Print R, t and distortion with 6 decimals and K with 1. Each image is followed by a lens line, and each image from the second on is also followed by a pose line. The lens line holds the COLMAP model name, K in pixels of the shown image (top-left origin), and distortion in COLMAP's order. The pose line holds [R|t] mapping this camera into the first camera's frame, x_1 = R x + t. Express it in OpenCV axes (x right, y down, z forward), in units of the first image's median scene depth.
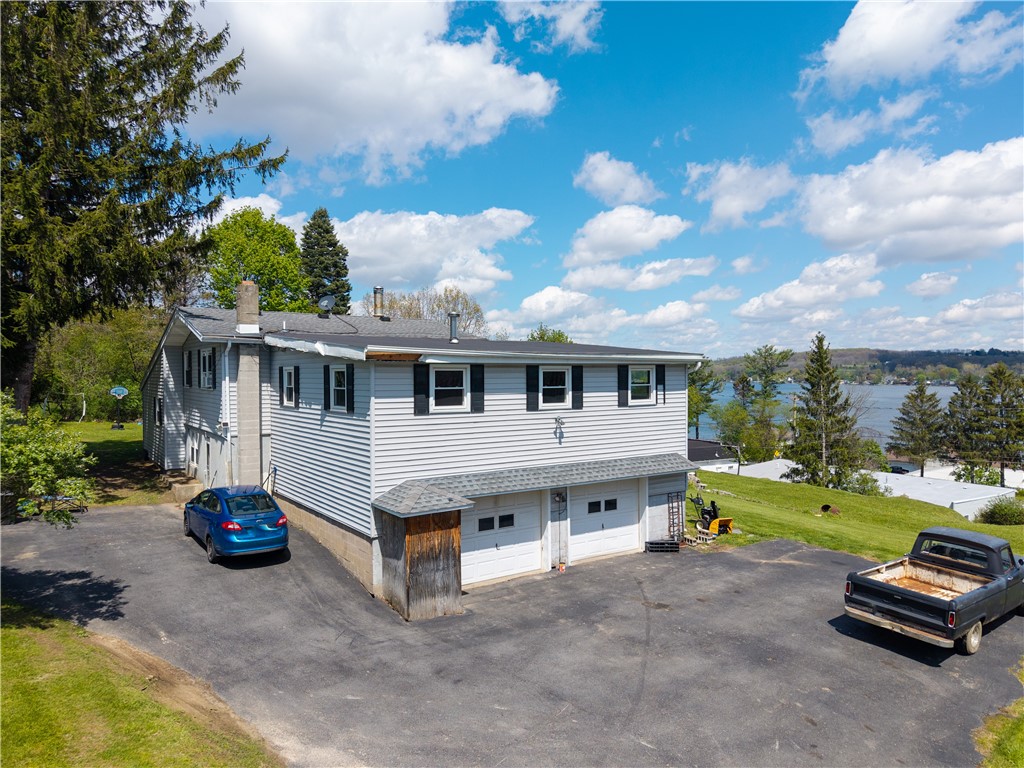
lens RADIAL K [[690.6, 0, 509.2], [0, 690.6, 383.5], [0, 0, 1]] dist [0.017072, -0.010079]
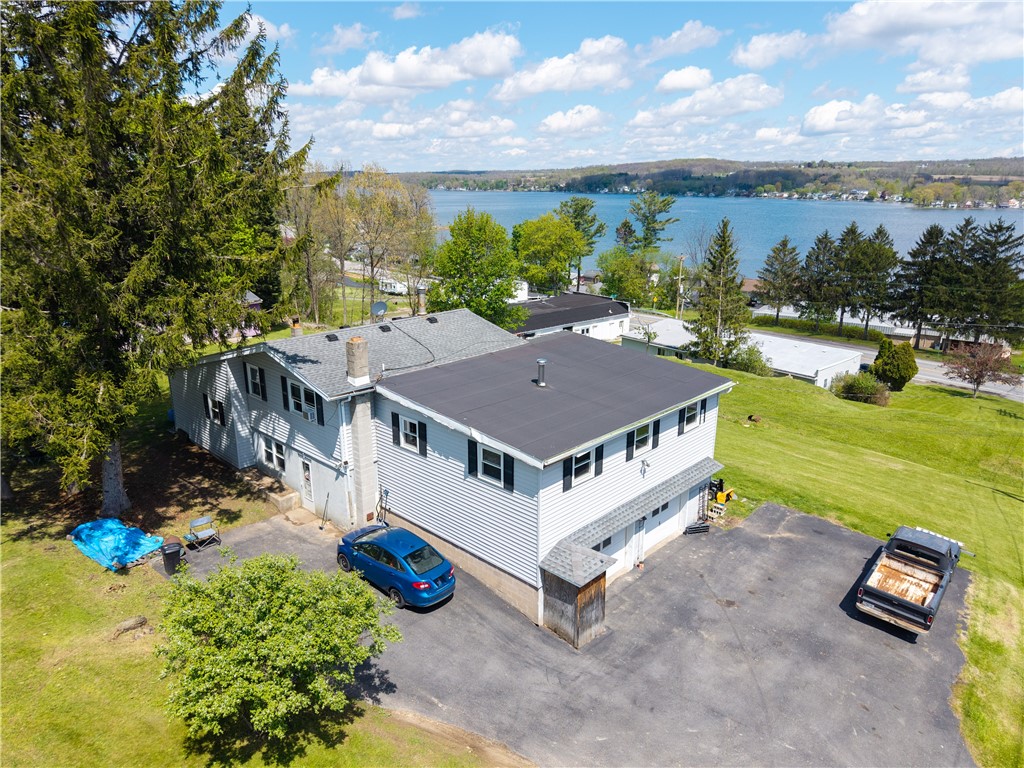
lens RADIAL K [[690.6, 0, 516.0], [0, 690.6, 385.2], [0, 0, 1]] dist [0.017072, -0.010079]
pose [[0.978570, -0.049954, 0.199764, -0.483540], [-0.004466, 0.964751, 0.263128, -0.494339], [-0.205867, -0.258381, 0.943853, -0.134563]]
